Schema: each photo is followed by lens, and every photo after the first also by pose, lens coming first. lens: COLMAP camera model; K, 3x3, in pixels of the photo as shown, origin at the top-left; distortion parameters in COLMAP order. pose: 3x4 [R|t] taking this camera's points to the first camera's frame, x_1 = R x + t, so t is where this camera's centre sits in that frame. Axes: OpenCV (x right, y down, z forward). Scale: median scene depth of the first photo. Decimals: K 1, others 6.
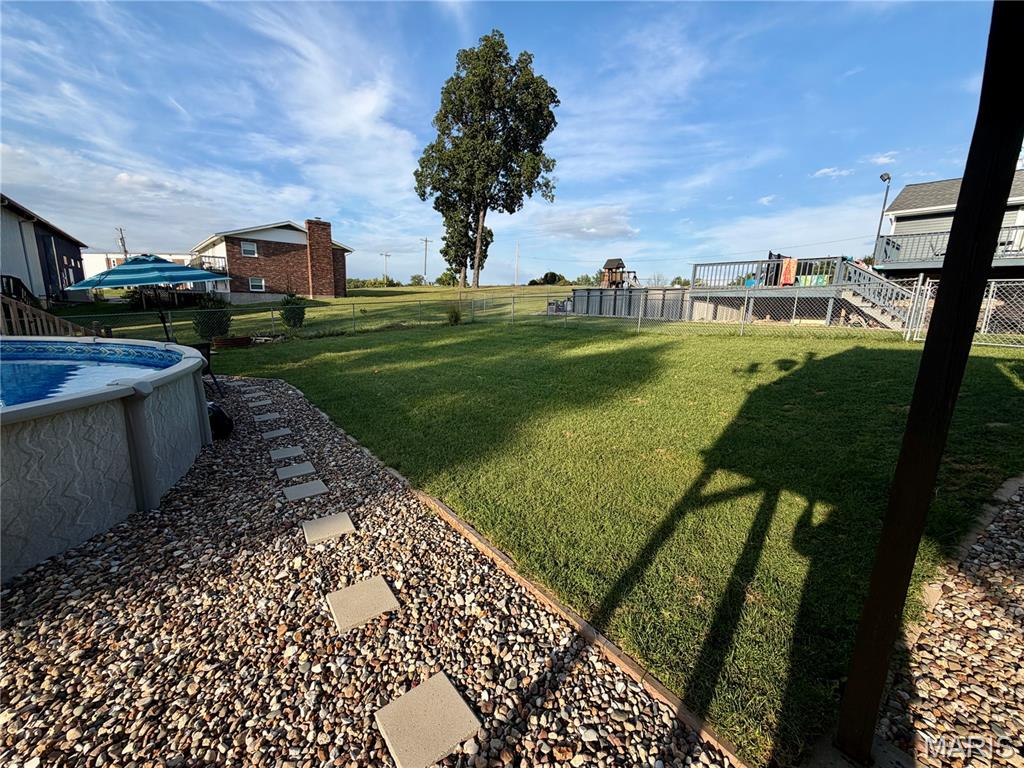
lens RADIAL K [[408.9, 0, 510.6], [0, 408.9, 378.6], [0, 0, 1]] dist [0.000312, -0.000021]
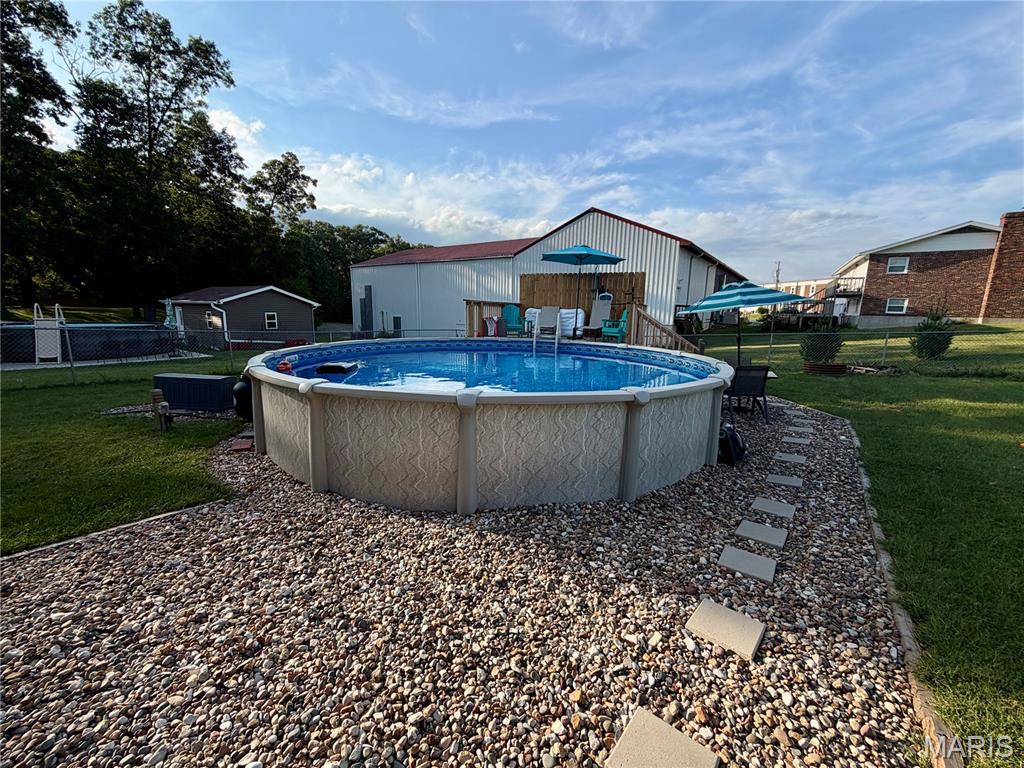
lens RADIAL K [[408.9, 0, 510.6], [0, 408.9, 378.6], [0, 0, 1]] dist [0.000312, -0.000021]
pose [[0.255732, 0.138200, -0.956819, 0.074767], [-0.191397, 0.977376, 0.090014, -0.049561], [0.947612, 0.160113, 0.276398, 0.273290]]
